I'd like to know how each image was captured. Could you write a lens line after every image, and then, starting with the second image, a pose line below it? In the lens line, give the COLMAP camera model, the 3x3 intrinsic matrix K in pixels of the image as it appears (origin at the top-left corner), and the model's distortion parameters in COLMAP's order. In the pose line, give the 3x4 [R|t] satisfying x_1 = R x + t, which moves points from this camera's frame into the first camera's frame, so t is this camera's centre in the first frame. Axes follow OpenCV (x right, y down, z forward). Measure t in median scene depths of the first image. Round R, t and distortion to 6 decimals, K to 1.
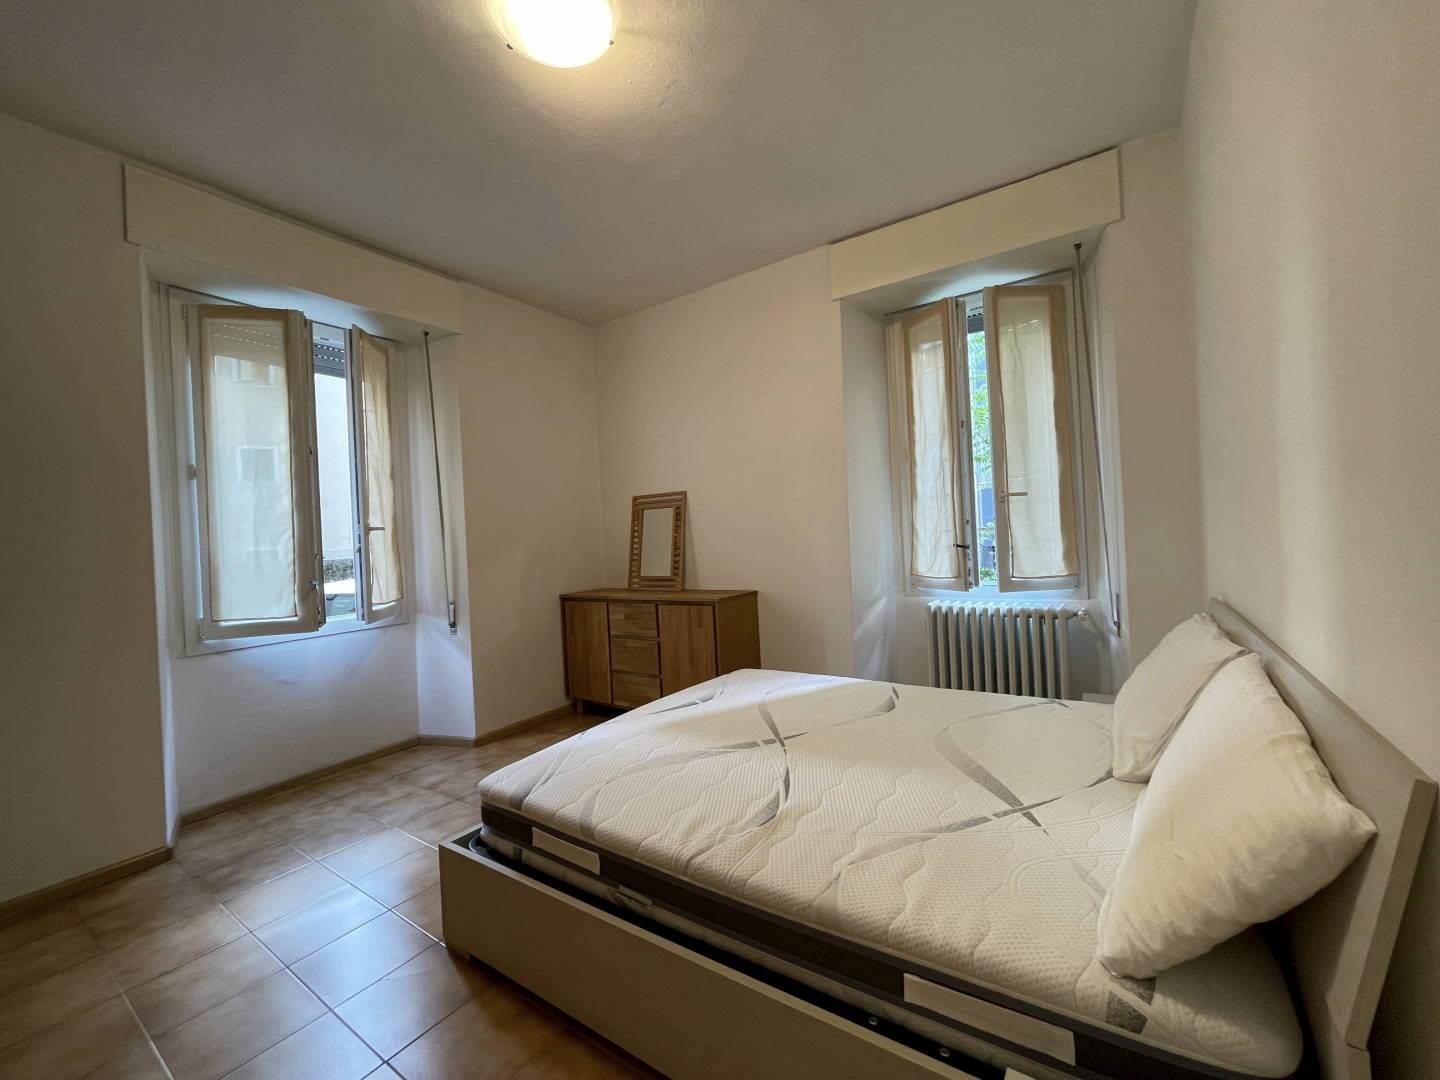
lens RADIAL K [[585.1, 0, 719.1], [0, 585.1, 532.4], [0, 0, 1]] dist [-0.004141, 0.000887]
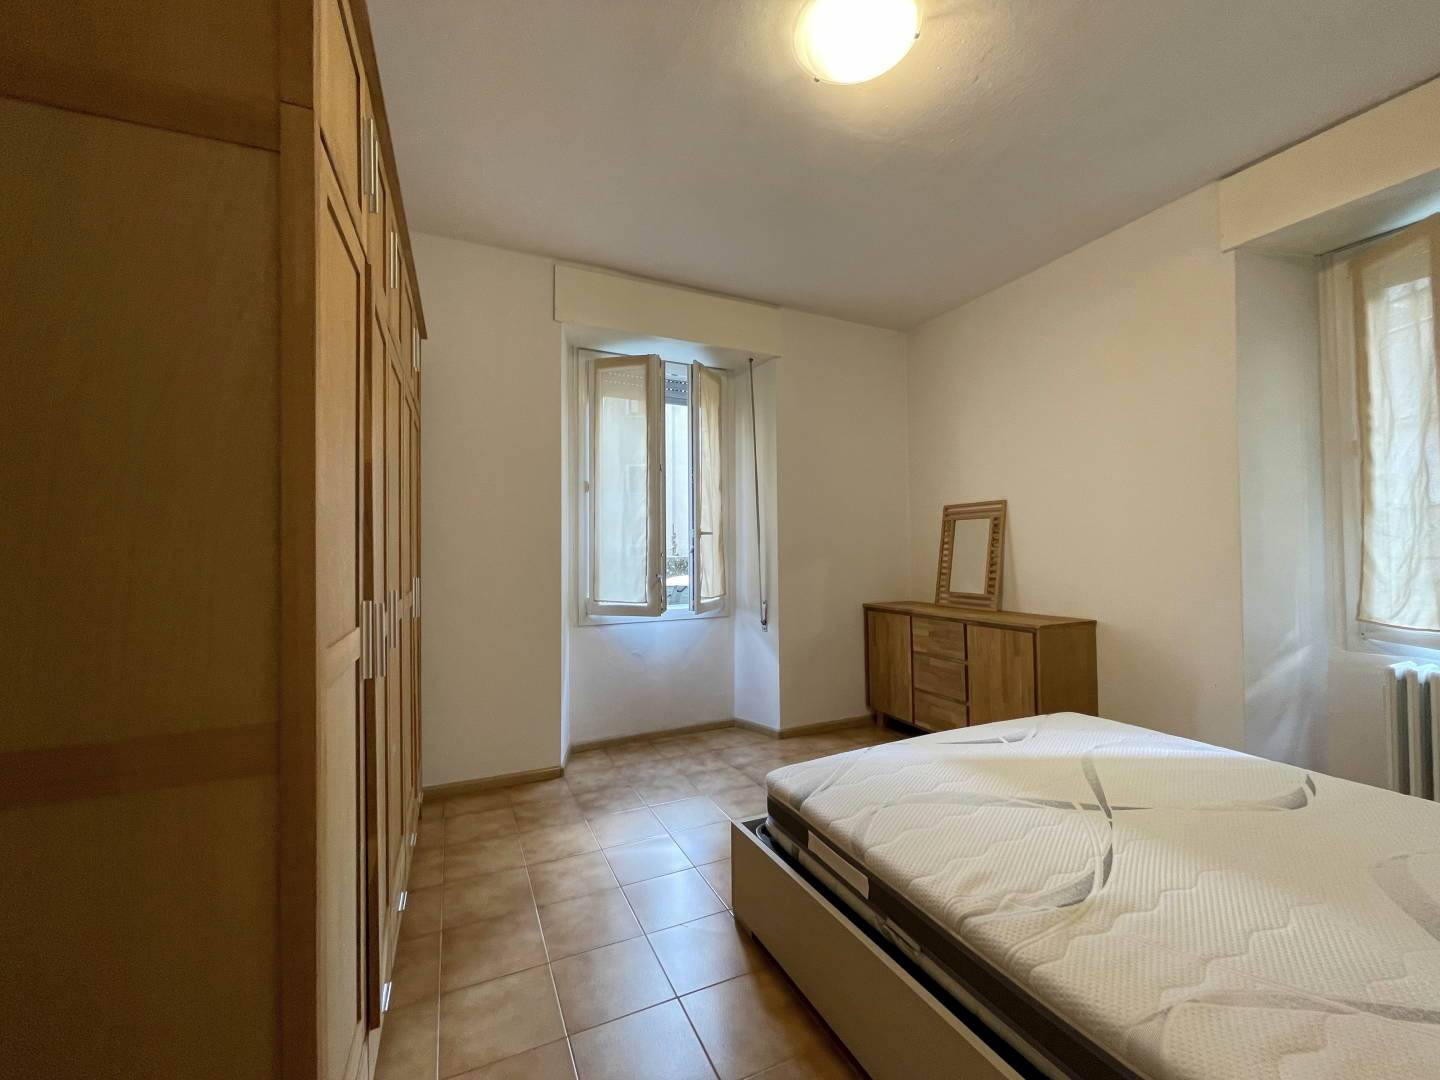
lens RADIAL K [[585.1, 0, 719.1], [0, 585.1, 532.4], [0, 0, 1]] dist [-0.004141, 0.000887]
pose [[0.860075, 0.026671, -0.509470, 0.027877], [-0.033618, 0.999425, -0.004432, -0.003712], [0.509059, 0.020939, 0.860477, 0.014227]]
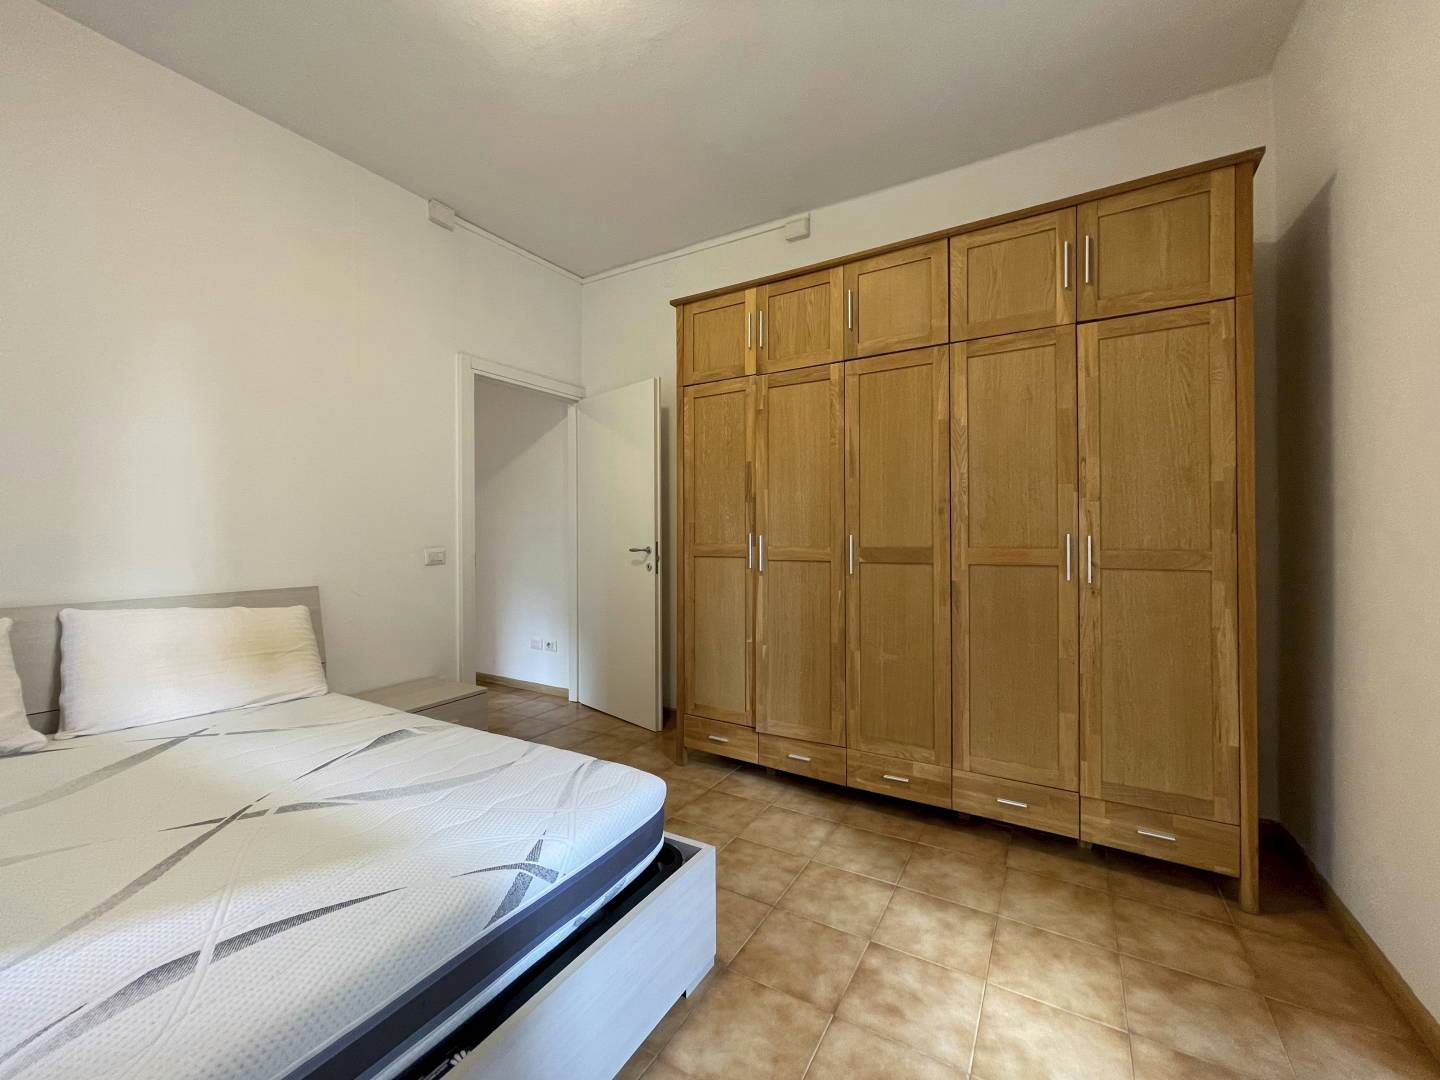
lens RADIAL K [[581.7, 0, 715.9], [0, 581.7, 534.4], [0, 0, 1]] dist [-0.002933, -0.000813]
pose [[-0.996797, 0.052126, -0.060652, -0.256076], [0.051582, 0.998614, 0.010496, 0.037005], [0.061115, 0.007334, -0.998104, 1.047343]]
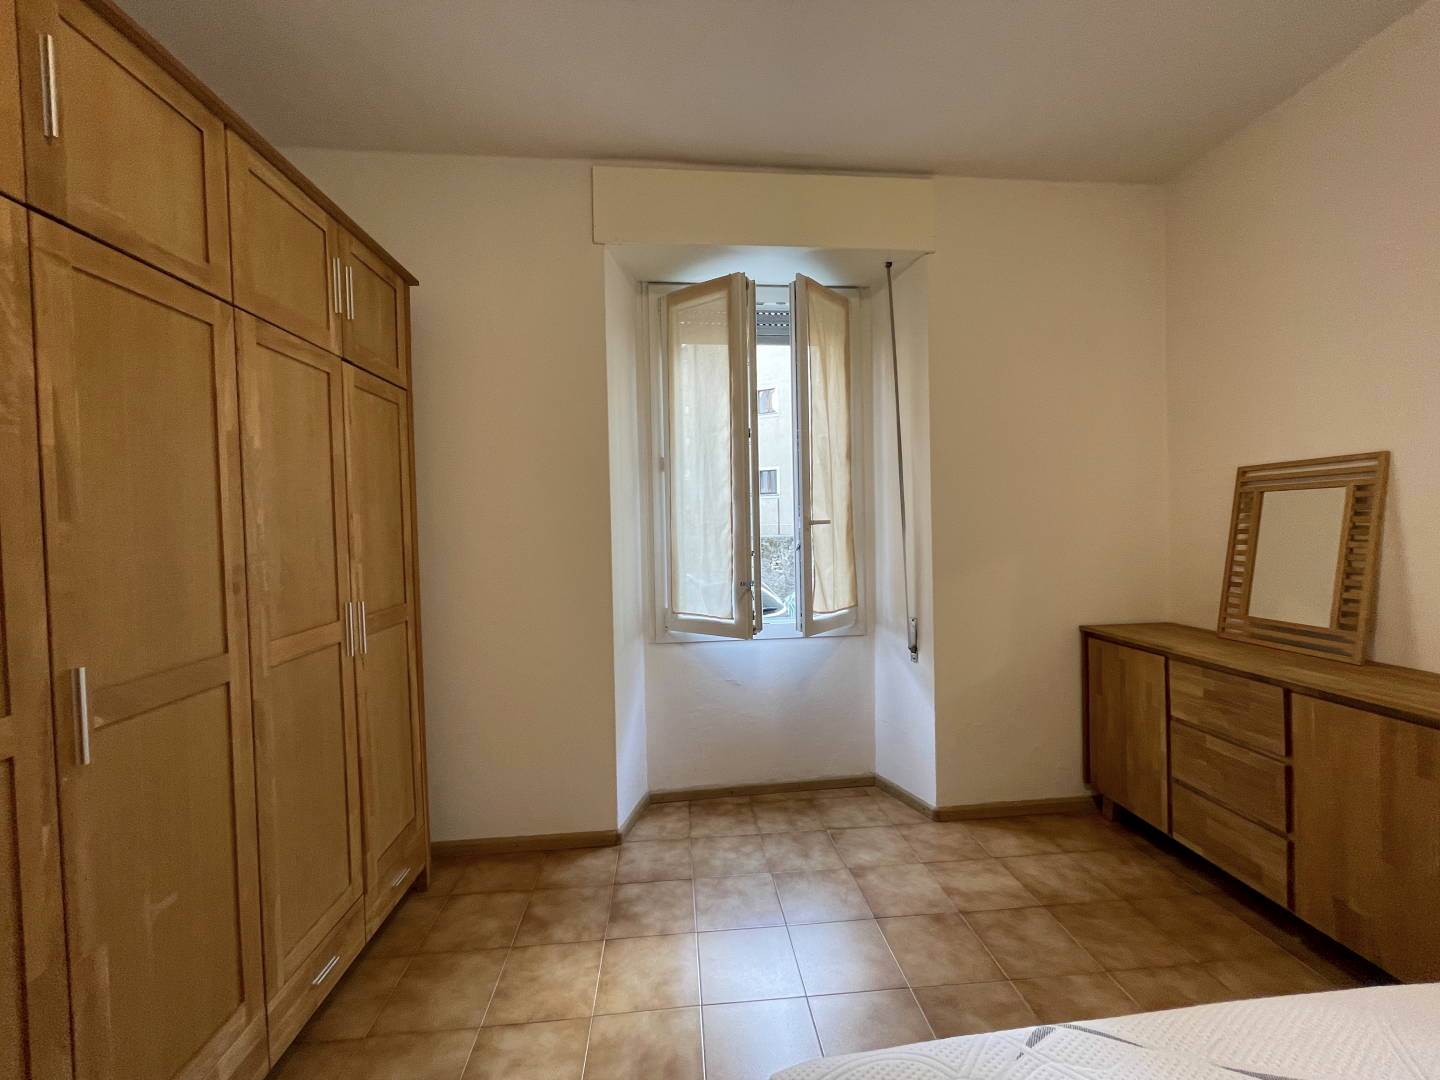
lens RADIAL K [[585.1, 0, 719.1], [0, 585.1, 532.4], [0, 0, 1]] dist [-0.004141, 0.000887]
pose [[0.634320, 0.043563, -0.771842, -0.043072], [-0.008931, 0.998757, 0.049030, -0.030887], [0.773019, -0.024208, 0.633921, 0.376229]]
